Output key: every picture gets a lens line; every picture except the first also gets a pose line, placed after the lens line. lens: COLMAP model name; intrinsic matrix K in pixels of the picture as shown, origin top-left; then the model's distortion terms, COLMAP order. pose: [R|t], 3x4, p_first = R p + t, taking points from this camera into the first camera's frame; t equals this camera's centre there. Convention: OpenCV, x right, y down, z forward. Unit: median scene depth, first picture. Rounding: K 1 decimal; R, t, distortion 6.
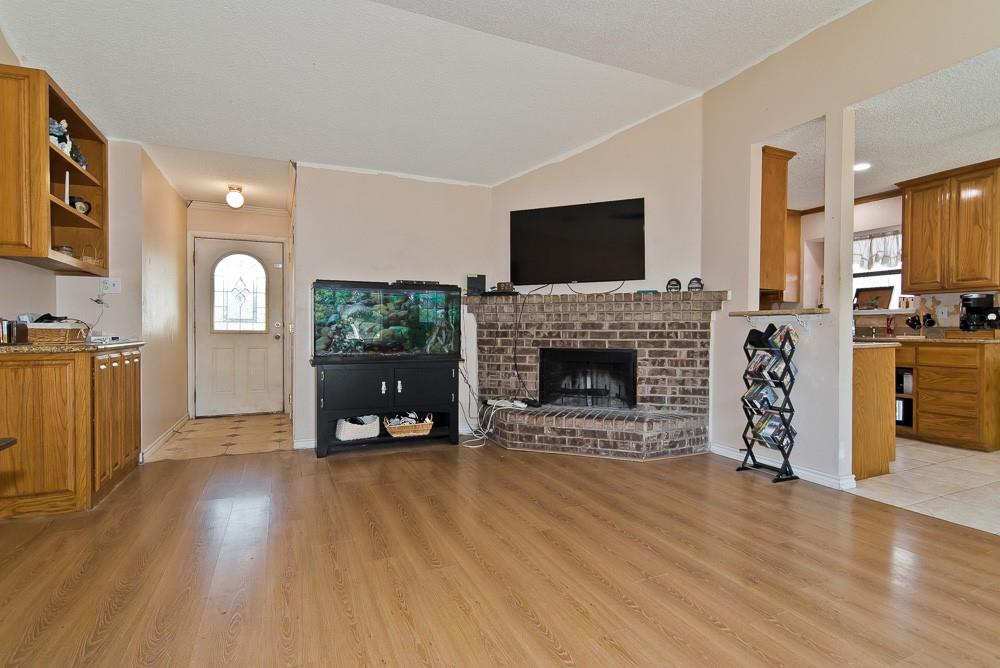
lens RADIAL K [[489.4, 0, 500.0], [0, 489.4, 334.0], [0, 0, 1]] dist [0.002267, 0.000437]
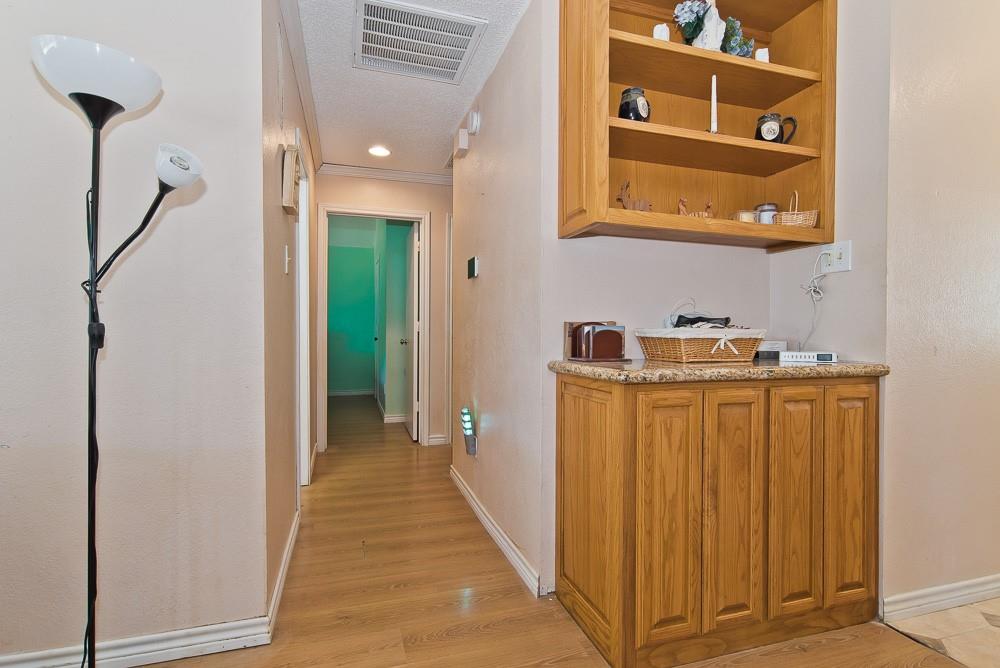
lens RADIAL K [[489.4, 0, 500.0], [0, 489.4, 334.0], [0, 0, 1]] dist [0.002267, 0.000437]
pose [[-0.114901, 0.002504, -0.993374, -0.231088], [-0.021279, 0.999761, 0.004982, -0.010827], [0.993149, 0.021710, -0.114820, 0.752895]]
